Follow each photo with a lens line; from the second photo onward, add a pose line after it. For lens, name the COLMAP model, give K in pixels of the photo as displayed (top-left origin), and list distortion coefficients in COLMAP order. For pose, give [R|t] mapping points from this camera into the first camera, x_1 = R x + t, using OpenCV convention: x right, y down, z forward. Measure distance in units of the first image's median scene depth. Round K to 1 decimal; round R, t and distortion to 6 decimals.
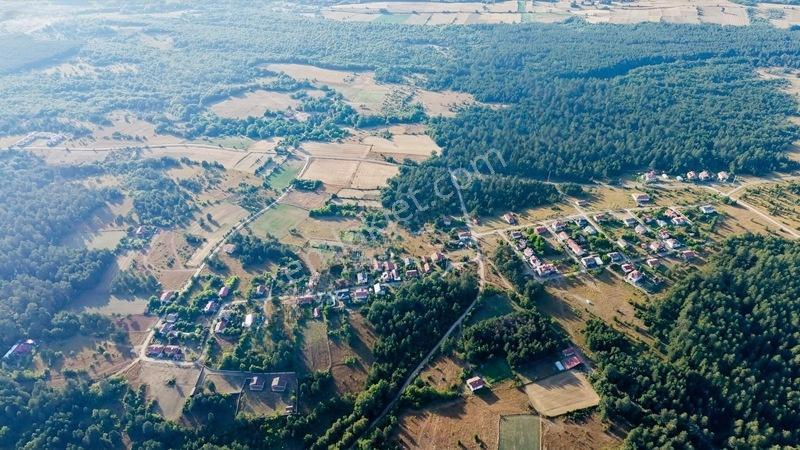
lens RADIAL K [[536.5, 0, 400.0], [0, 536.5, 225.0], [0, 0, 1]] dist [0.037150, -0.042762]
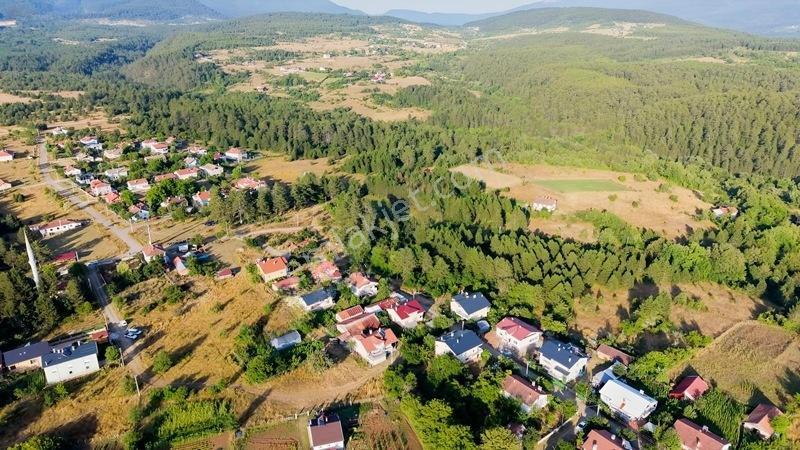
lens RADIAL K [[536.5, 0, 400.0], [0, 536.5, 225.0], [0, 0, 1]] dist [0.037150, -0.042762]
pose [[-0.479014, -0.291769, 0.827899, -0.251056], [0.514808, 0.670544, 0.534176, -0.101284], [-0.710998, 0.682087, -0.170995, 0.956835]]
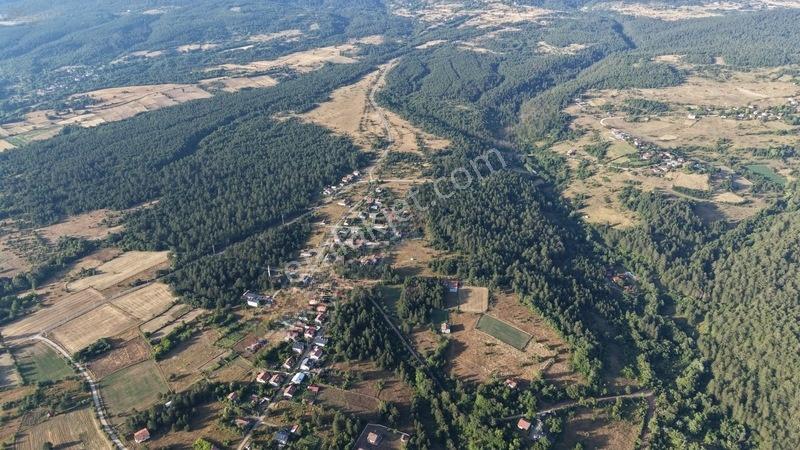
lens RADIAL K [[536.5, 0, 400.0], [0, 536.5, 225.0], [0, 0, 1]] dist [0.037150, -0.042762]
pose [[0.427778, -0.396607, 0.812224, -0.681178], [0.525674, 0.840163, 0.133390, -0.122864], [-0.735304, 0.369904, 0.567890, 0.174948]]
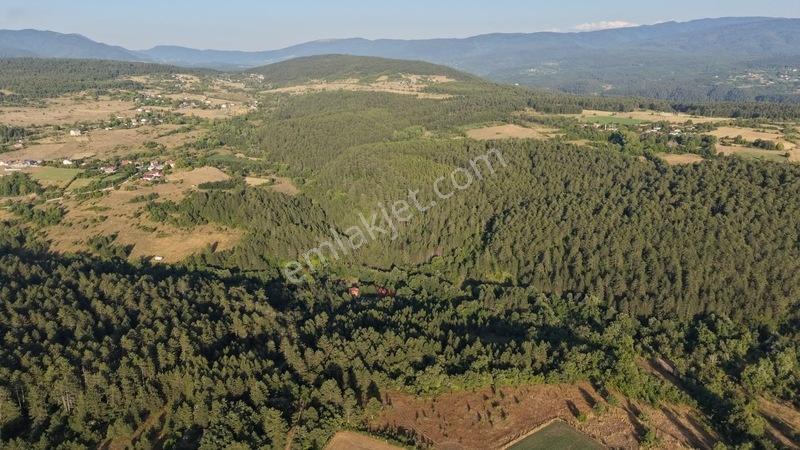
lens RADIAL K [[536.5, 0, 400.0], [0, 536.5, 225.0], [0, 0, 1]] dist [0.037150, -0.042762]
pose [[-0.774820, -0.173197, 0.607993, 0.033561], [0.372345, 0.652197, 0.660302, -0.089978], [-0.510894, 0.737999, -0.440846, 0.778289]]
